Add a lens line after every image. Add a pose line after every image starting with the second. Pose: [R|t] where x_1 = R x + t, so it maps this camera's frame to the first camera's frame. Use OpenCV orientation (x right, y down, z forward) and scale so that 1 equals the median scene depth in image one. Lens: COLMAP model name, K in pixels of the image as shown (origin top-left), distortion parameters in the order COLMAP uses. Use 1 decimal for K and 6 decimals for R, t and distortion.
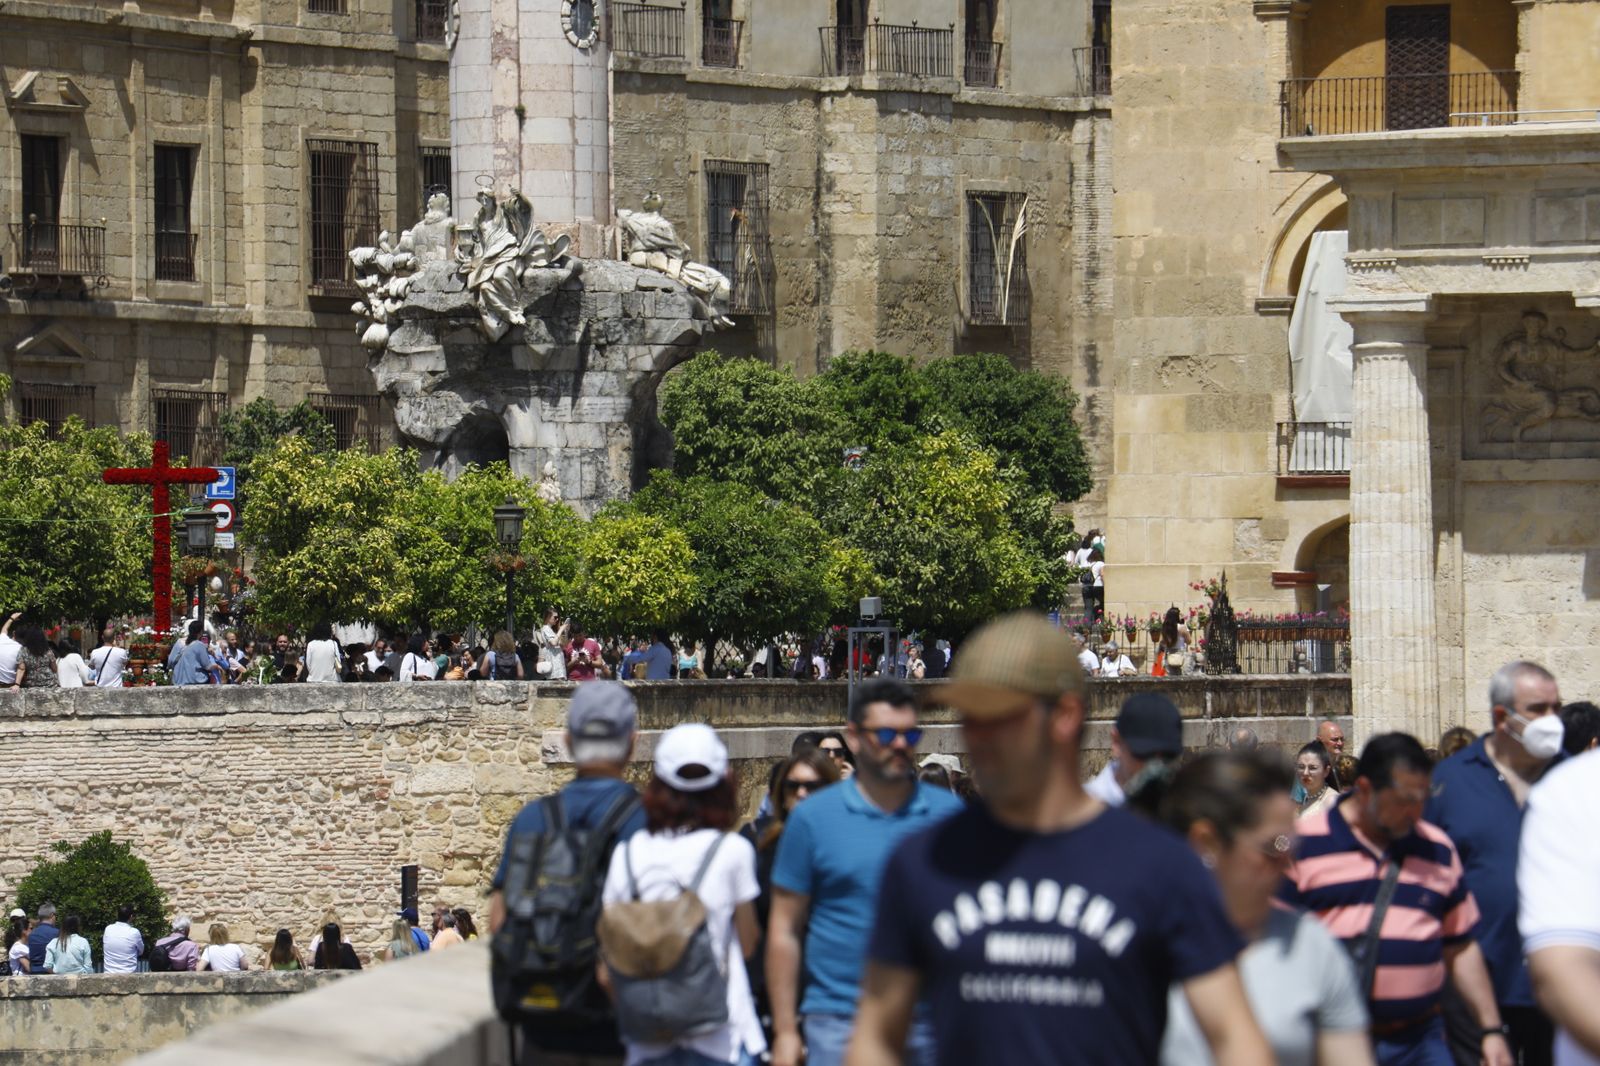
lens RADIAL K [[9000.4, 0, 828.6], [0, 9000.4, 568.0], [0, 0, 1]] dist [2.257260, 0.924469]
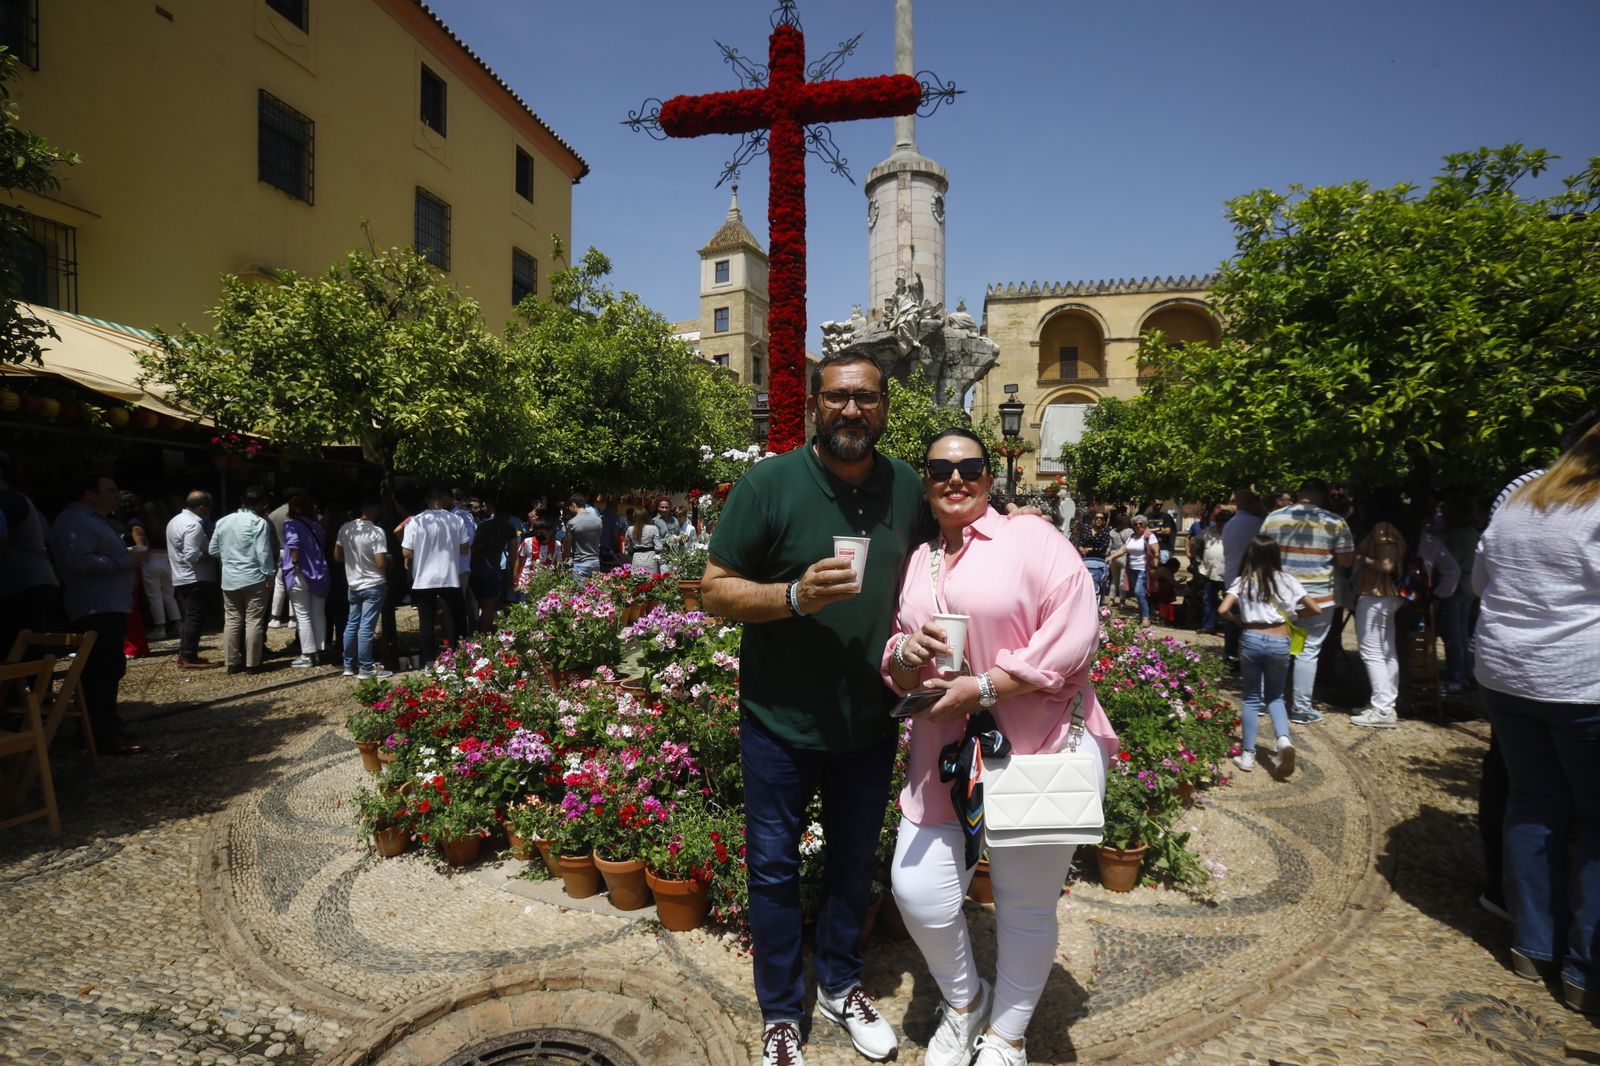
lens RADIAL K [[724.5, 0, 796.9], [0, 724.5, 535.9], [0, 0, 1]] dist [-0.082080, 0.029113]
pose [[0.999228, 0.010869, 0.037766, -0.064545], [-0.012019, 0.999466, 0.030378, 0.008475], [-0.037416, -0.030808, 0.998825, 0.843101]]
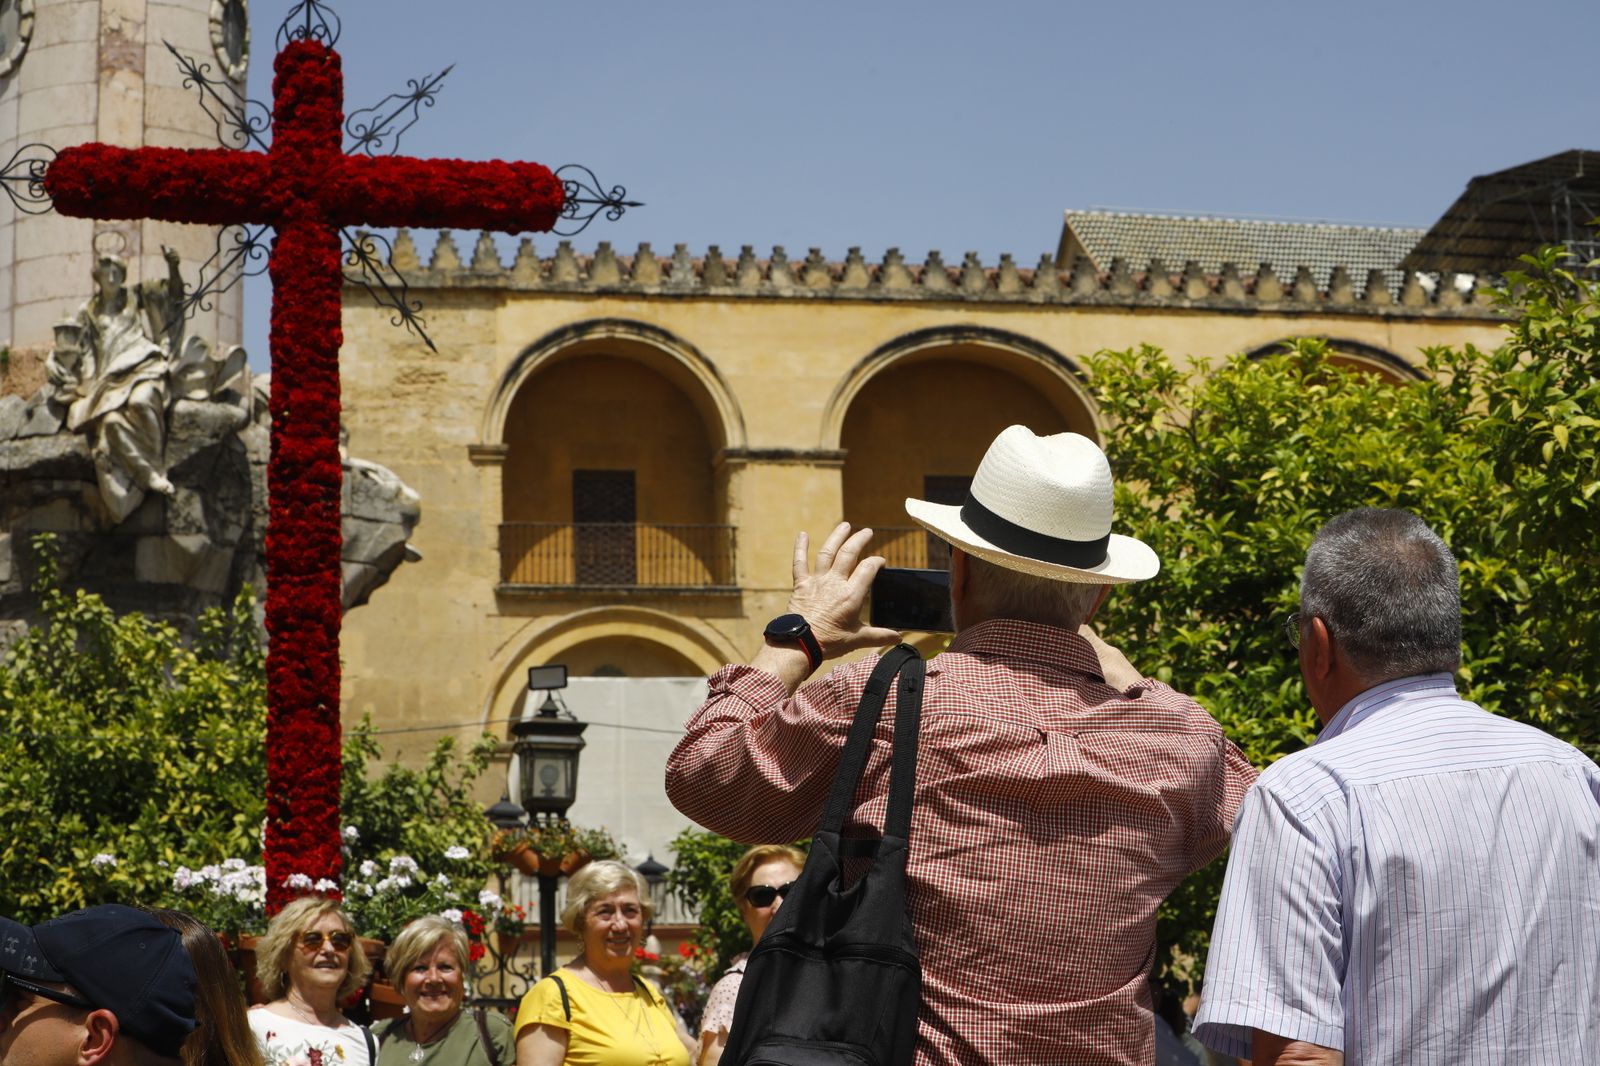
lens RADIAL K [[3125.7, 0, 732.7], [0, 3125.7, 556.9], [0, 0, 1]] dist [-0.268172, 0.176095]
pose [[0.899992, 0.064620, 0.431090, -0.084148], [0.013759, 0.984247, -0.176262, 0.010913], [-0.435689, 0.164565, 0.884926, 0.811600]]
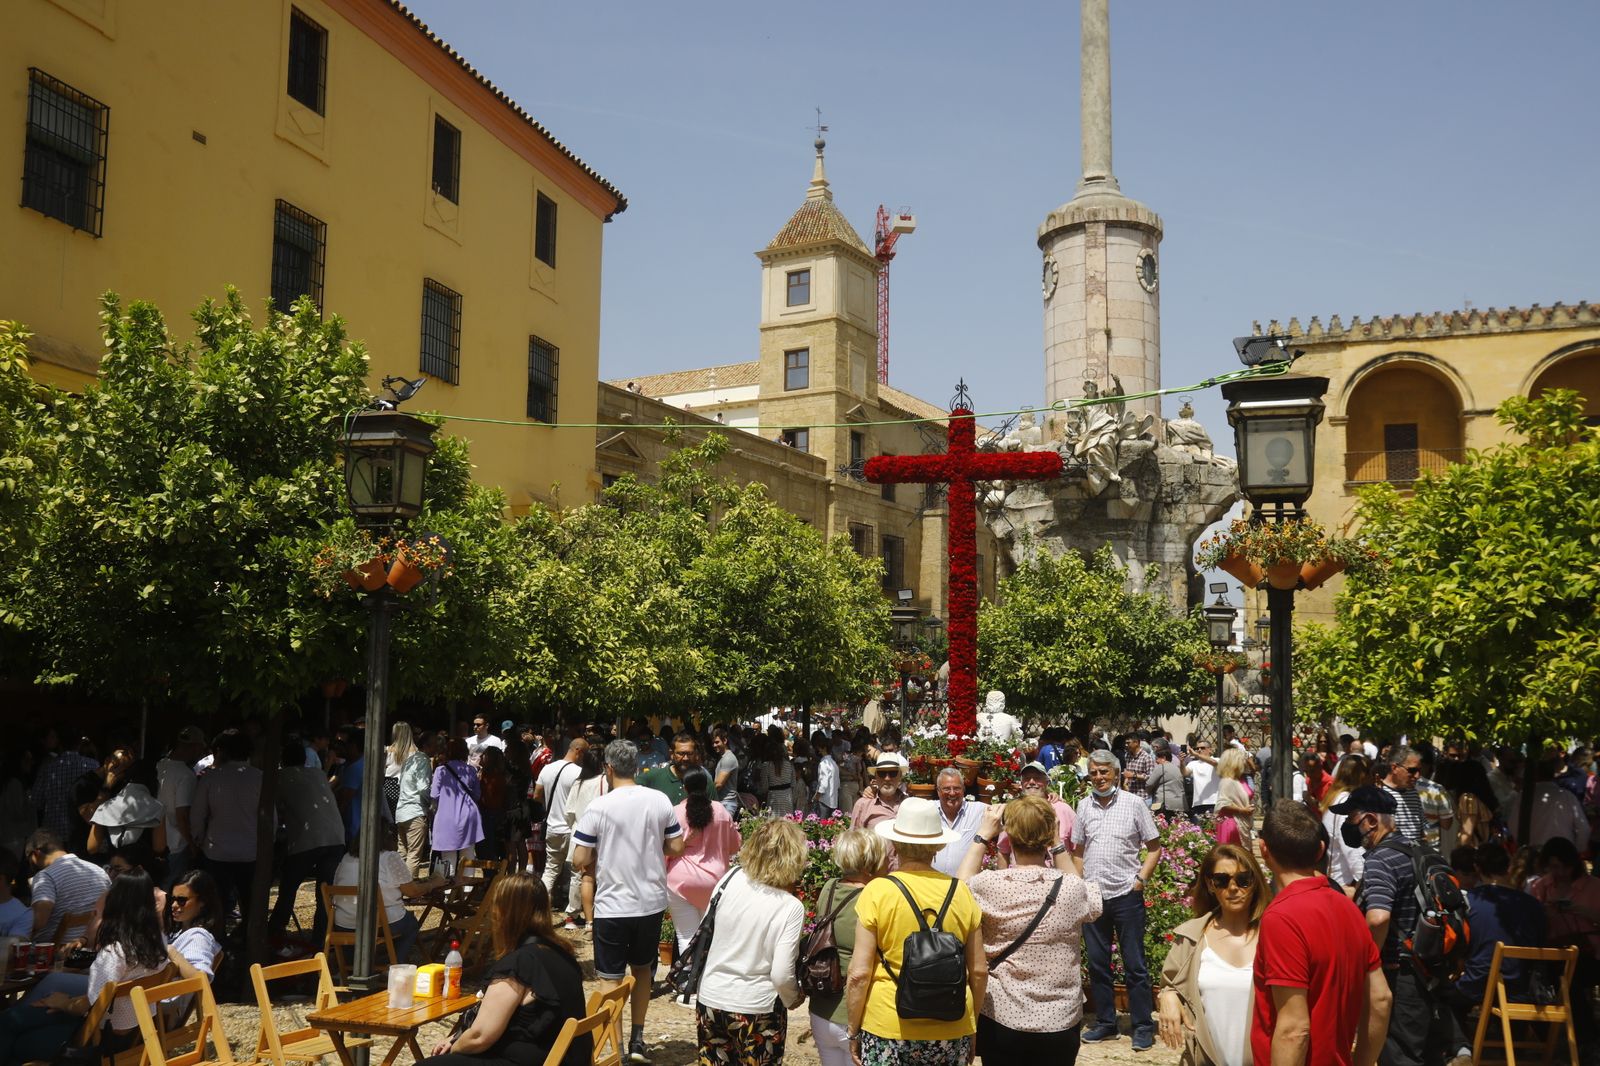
lens RADIAL K [[1395.5, 0, 805.2], [0, 1395.5, 537.5], [0, 0, 1]] dist [-0.032709, 0.128865]
pose [[0.998829, 0.016784, -0.045380, -0.069248], [-0.021662, 0.993781, -0.109227, 0.003854], [0.043264, 0.110082, 0.992980, 0.795351]]
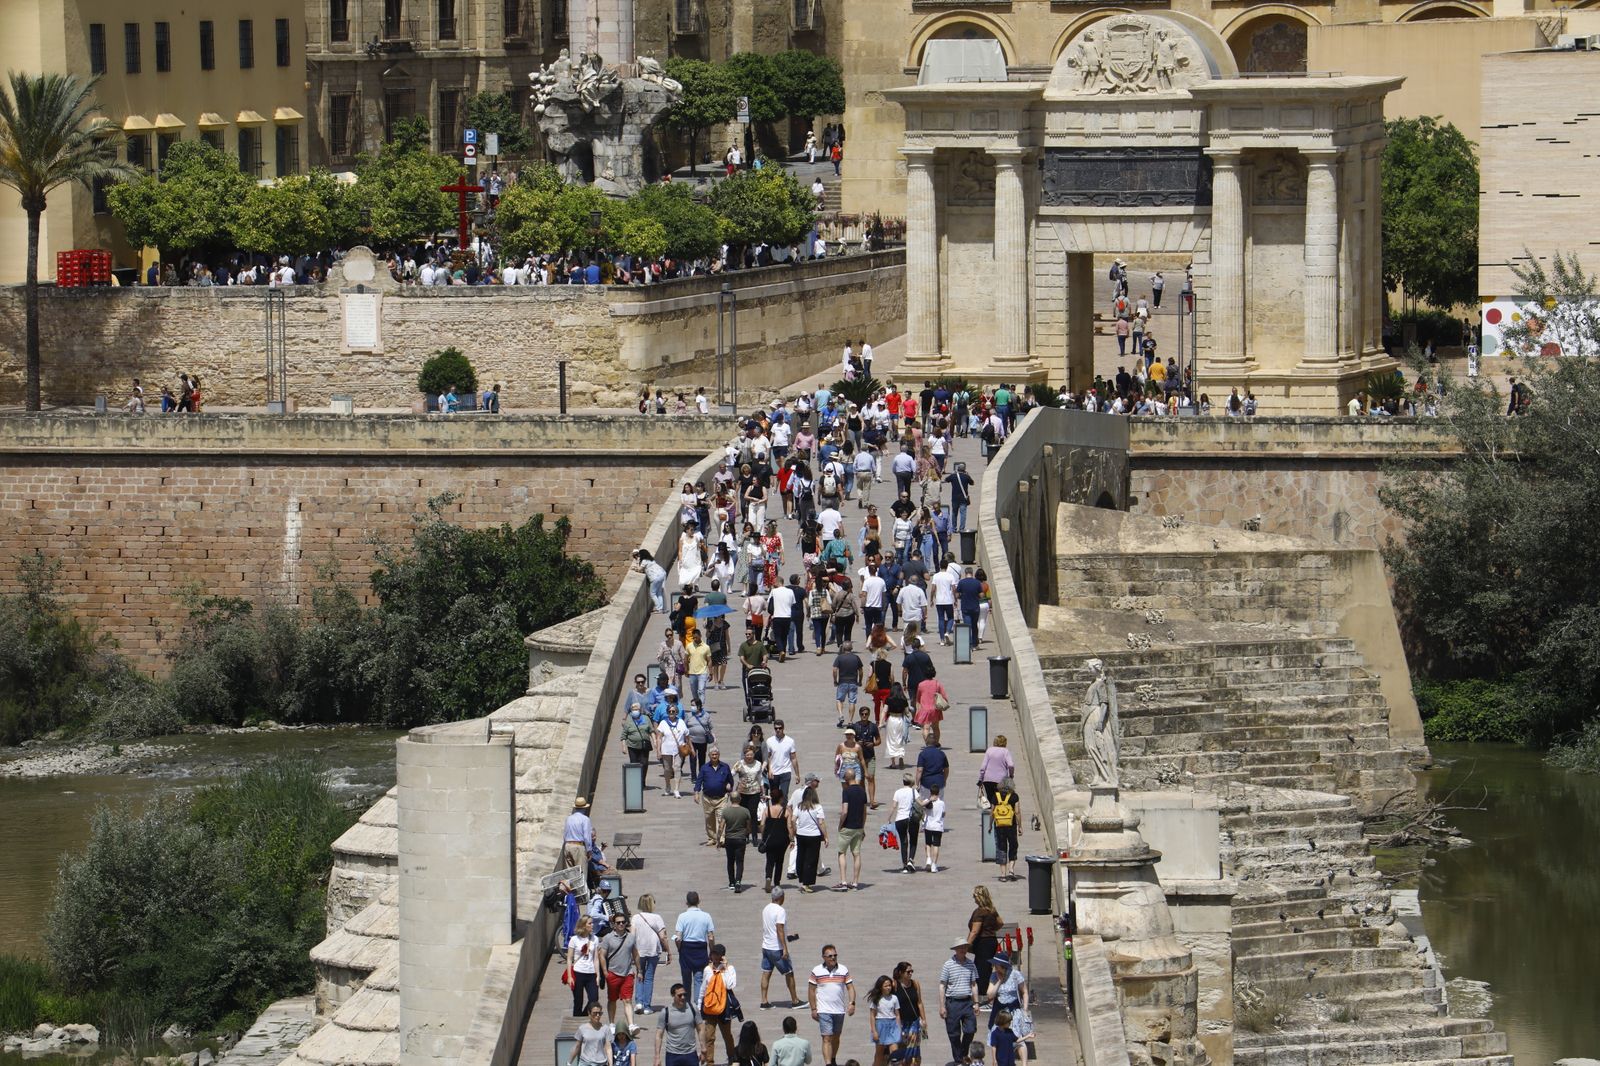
lens RADIAL K [[4938.1, 0, 827.4], [0, 4938.1, 502.0], [0, 0, 1]] dist [0.673498, -1.115070]
pose [[0.999898, -0.001875, 0.014146, 0.009601], [0.000425, 0.994805, 0.101794, -0.057499], [-0.014263, -0.101778, 0.994705, -0.372017]]
